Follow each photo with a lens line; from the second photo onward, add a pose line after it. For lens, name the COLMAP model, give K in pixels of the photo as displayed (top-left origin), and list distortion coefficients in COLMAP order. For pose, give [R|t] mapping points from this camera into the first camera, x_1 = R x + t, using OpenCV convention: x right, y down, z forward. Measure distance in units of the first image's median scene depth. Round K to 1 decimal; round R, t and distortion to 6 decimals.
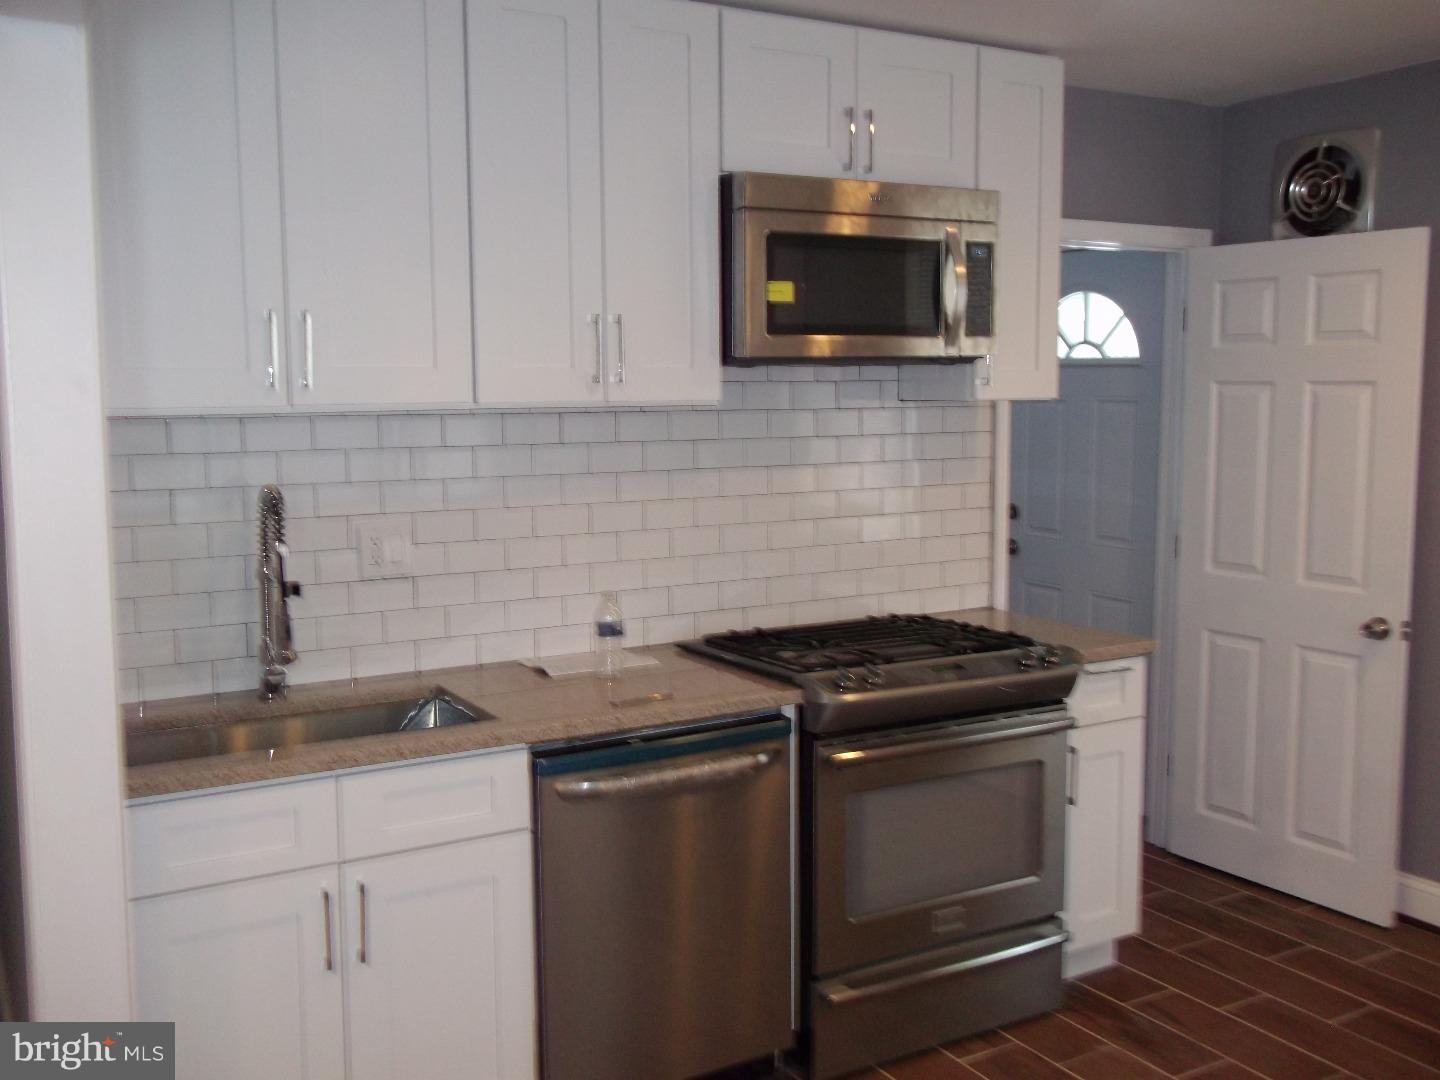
lens RADIAL K [[1366.5, 0, 729.3], [0, 1366.5, 531.9], [0, 0, 1]] dist [0.006207, 0.000000]
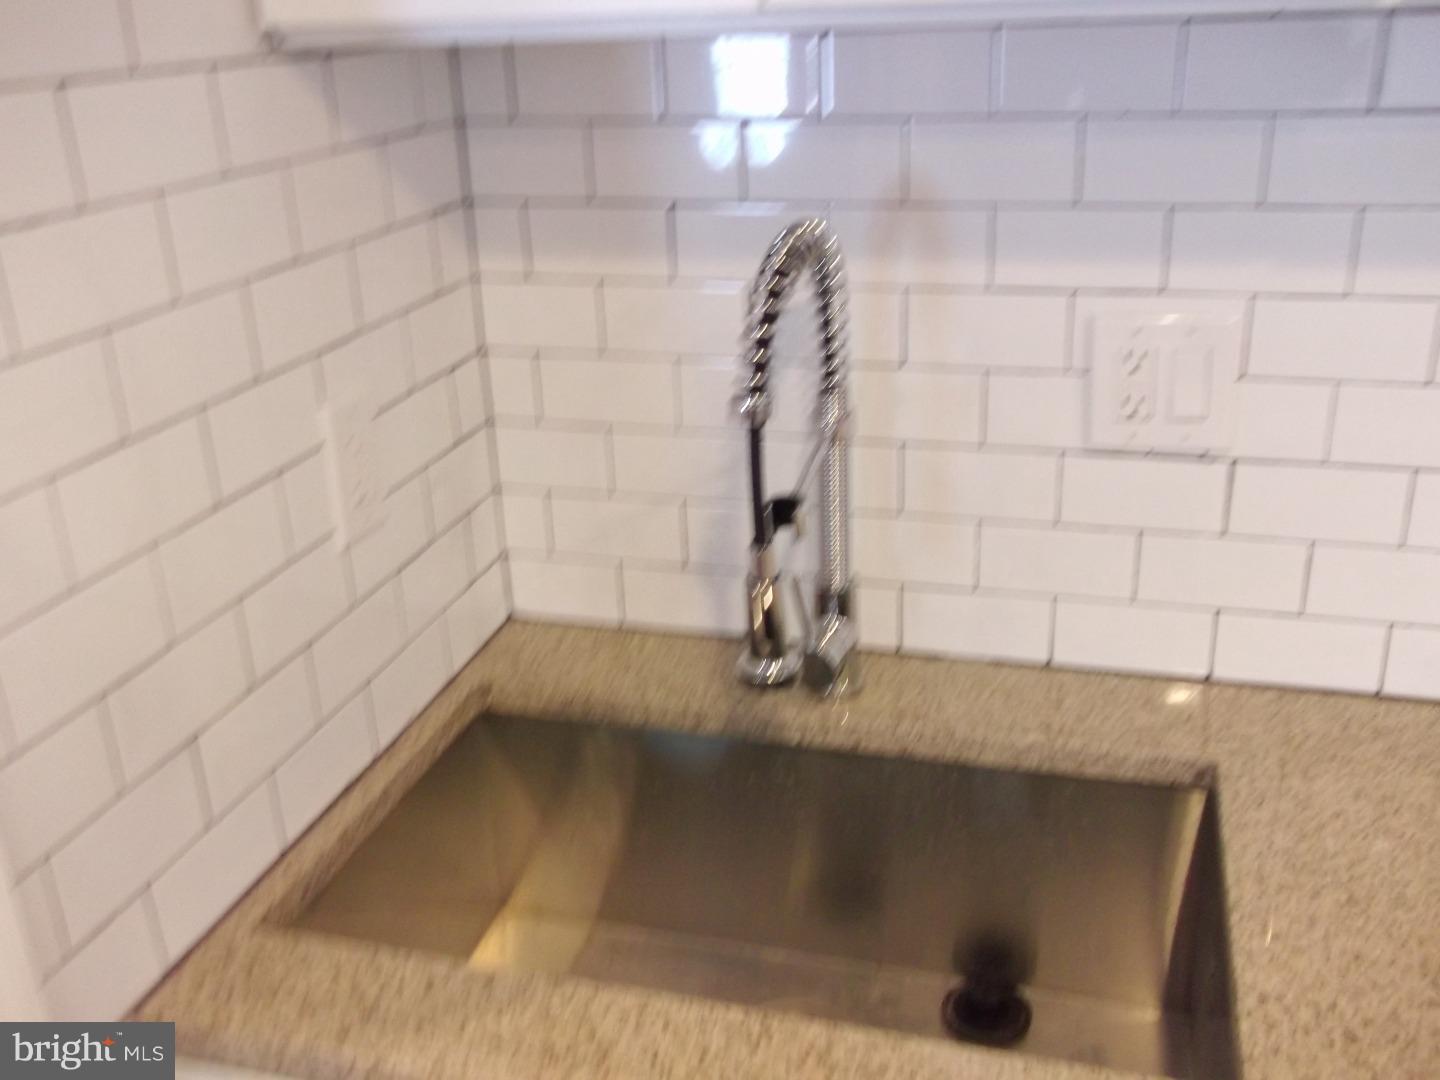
lens RADIAL K [[1366.5, 0, 732.6], [0, 1366.5, 541.1], [0, 0, 1]] dist [0.006207, 0.000000]
pose [[0.693372, 0.250923, -0.675480, -0.056230], [-0.036632, 0.948474, 0.314731, -0.056434], [0.719648, -0.193481, 0.666837, 0.587922]]
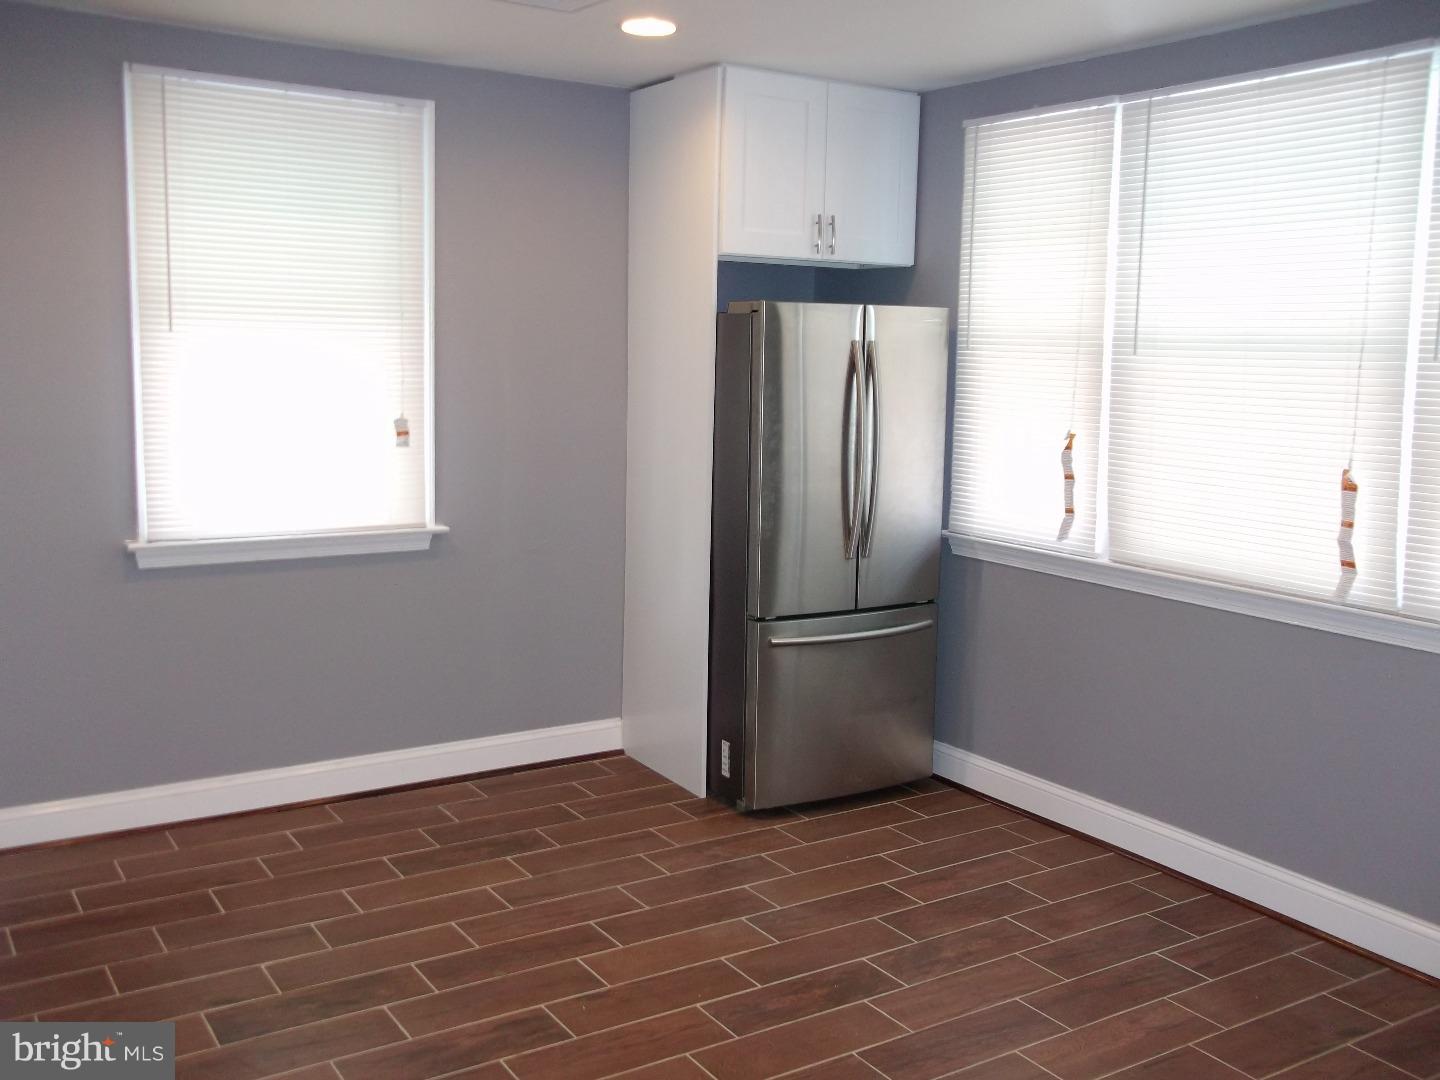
lens RADIAL K [[1366.5, 0, 732.8], [0, 1366.5, 522.7], [0, 0, 1]] dist [0.006207, 0.000000]
pose [[-0.033067, -0.124144, 0.991713, -0.537588], [0.087248, 0.988109, 0.126602, -0.039119], [-0.995638, 0.090712, -0.021843, 0.457185]]
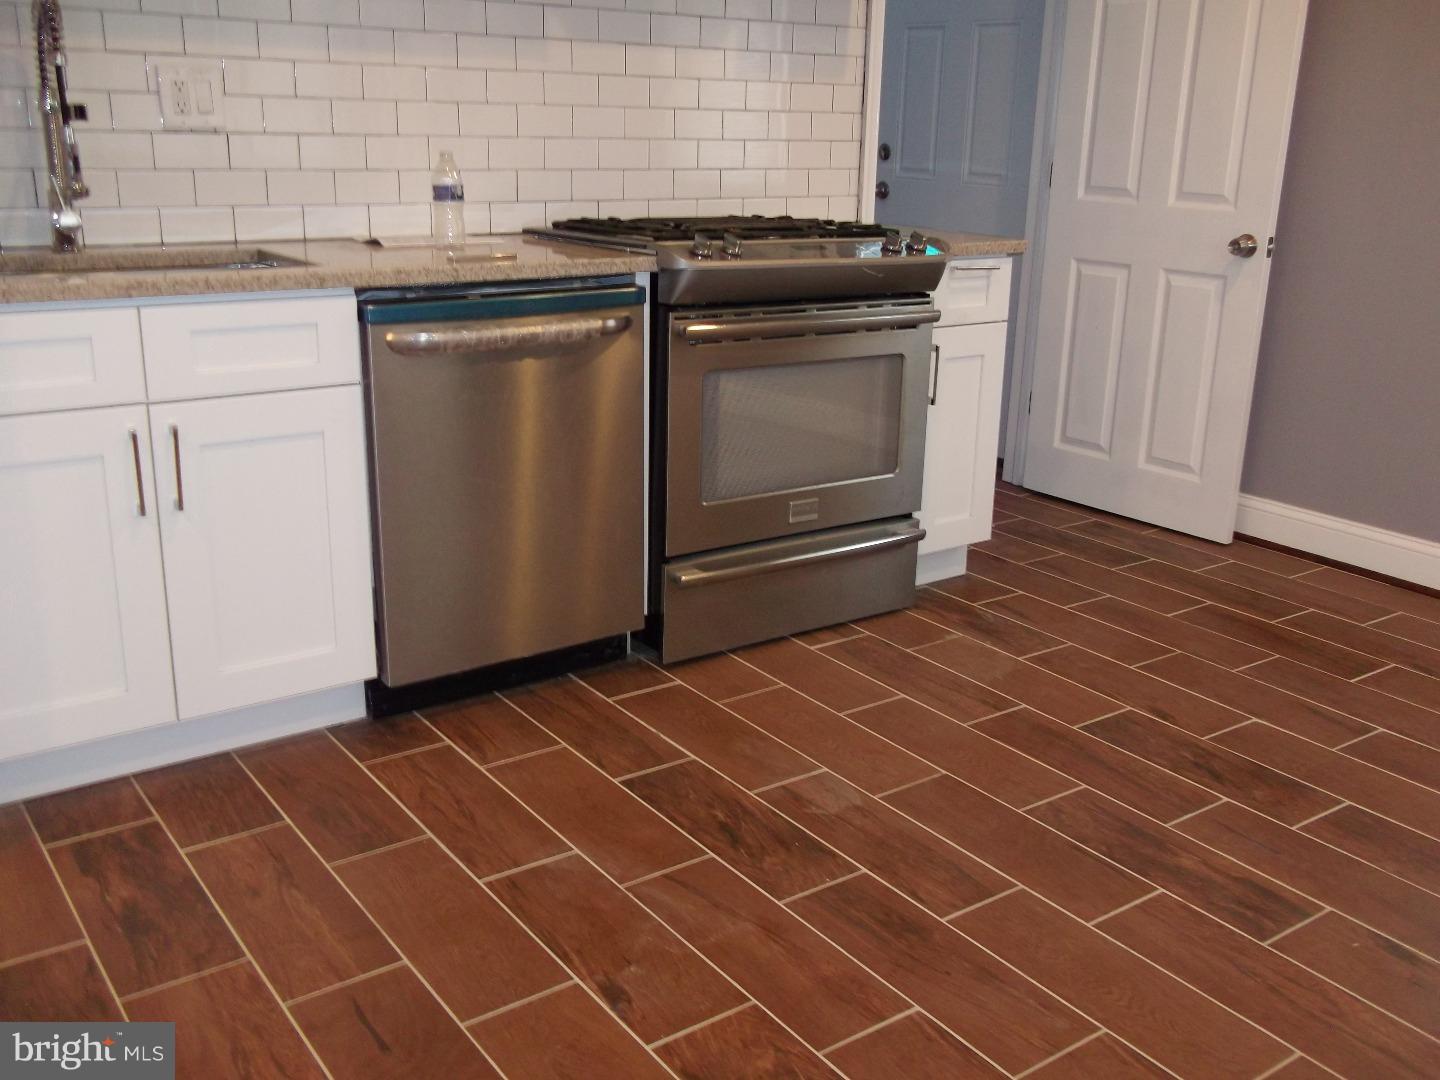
lens RADIAL K [[1366.5, 0, 728.3], [0, 1366.5, 537.3], [0, 0, 1]] dist [0.006207, 0.000000]
pose [[0.995511, -0.000078, 0.094641, 0.012150], [-0.018156, 0.981268, 0.191789, 0.107208], [-0.092883, -0.192647, 0.976862, 0.036148]]
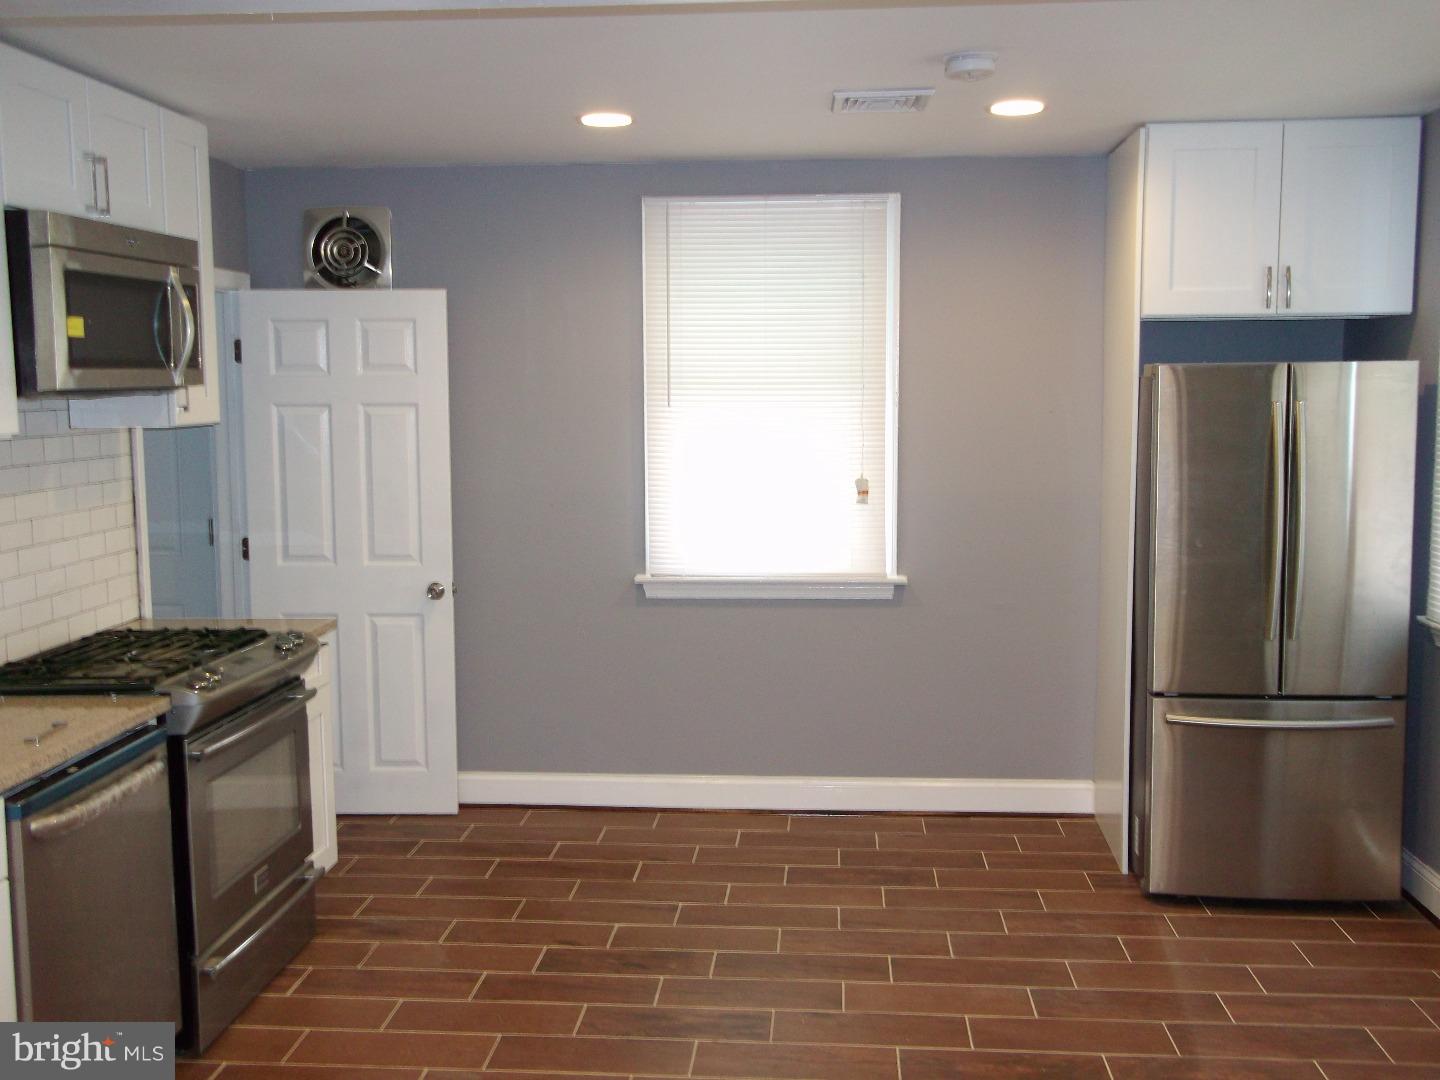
lens RADIAL K [[1366.5, 0, 729.0], [0, 1366.5, 528.4], [0, 0, 1]] dist [0.006207, 0.000000]
pose [[0.577191, -0.085164, 0.812156, -0.485634], [0.091746, 0.995013, 0.039136, -0.016576], [-0.811439, 0.051923, 0.582126, -0.000929]]
